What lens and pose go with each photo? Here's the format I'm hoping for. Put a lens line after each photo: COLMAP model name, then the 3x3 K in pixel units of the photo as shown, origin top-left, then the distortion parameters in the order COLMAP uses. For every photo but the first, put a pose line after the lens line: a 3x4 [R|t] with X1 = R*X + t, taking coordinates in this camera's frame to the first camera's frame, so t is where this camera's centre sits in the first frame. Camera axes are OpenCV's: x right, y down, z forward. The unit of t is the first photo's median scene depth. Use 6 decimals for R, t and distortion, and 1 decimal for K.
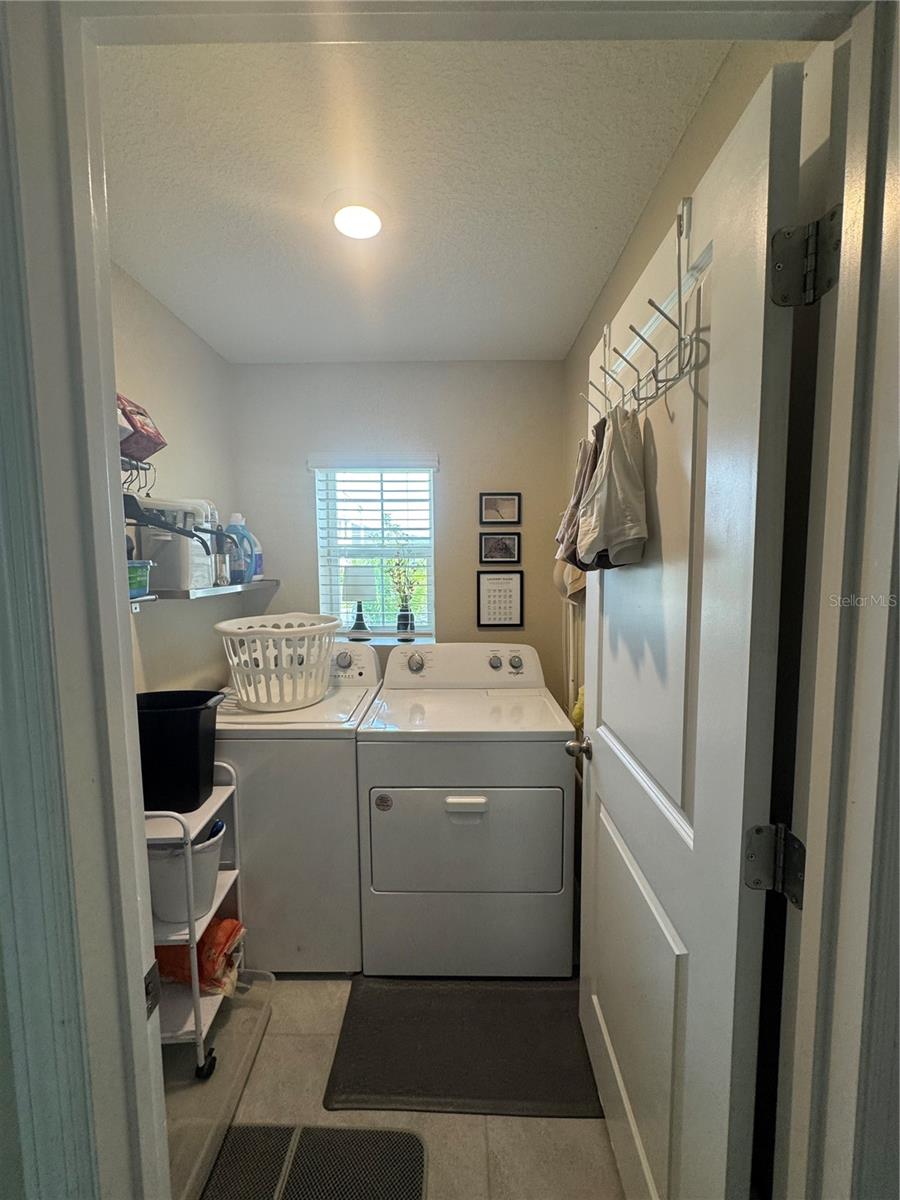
lens RADIAL K [[478.0, 0, 449.7], [0, 478.0, 599.8], [0, 0, 1]] dist [-0.004041, 0.000426]
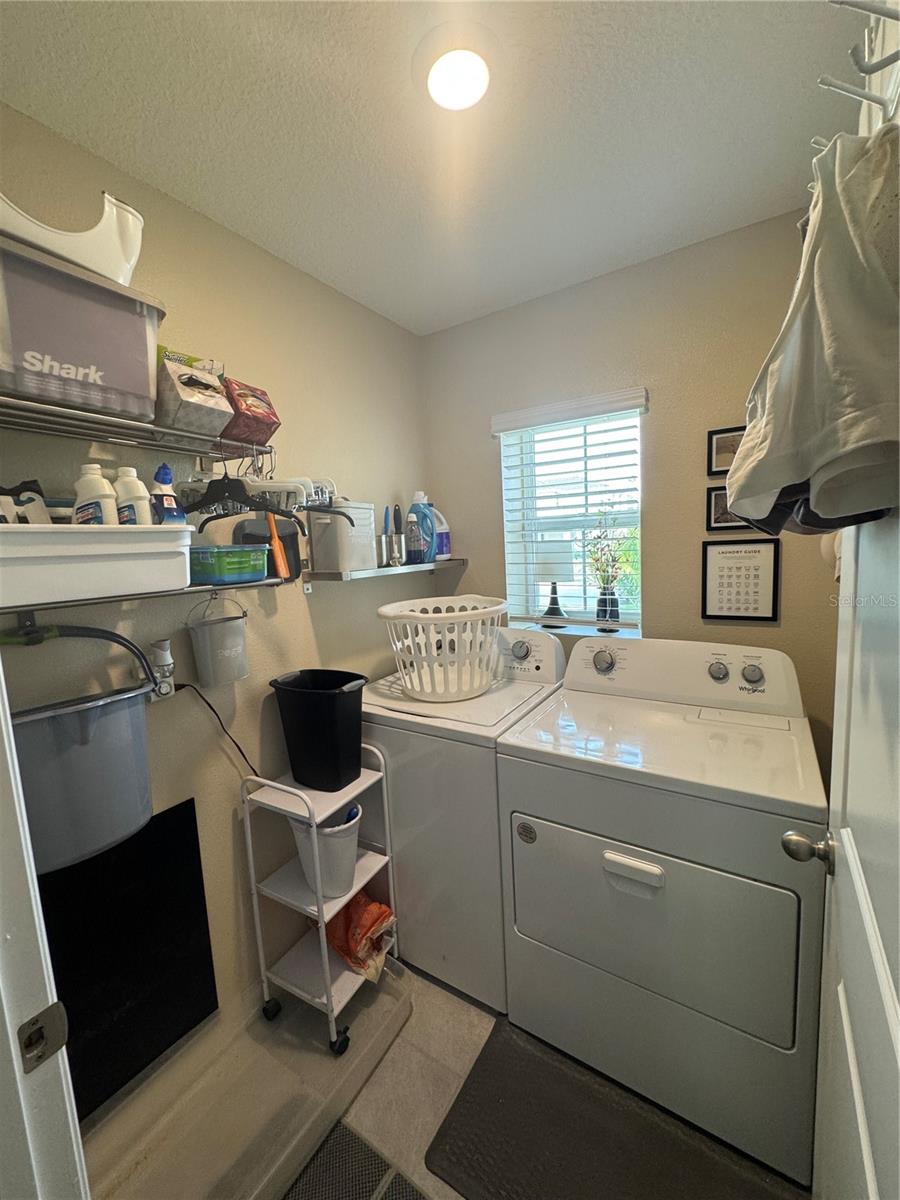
lens RADIAL K [[478.0, 0, 450.1], [0, 478.0, 600.1], [0, 0, 1]] dist [-0.004041, 0.000426]
pose [[0.845425, 0.027342, -0.533393, 0.167913], [-0.000464, 0.998726, 0.050461, -0.010921], [0.534093, -0.042414, 0.844361, 0.252328]]
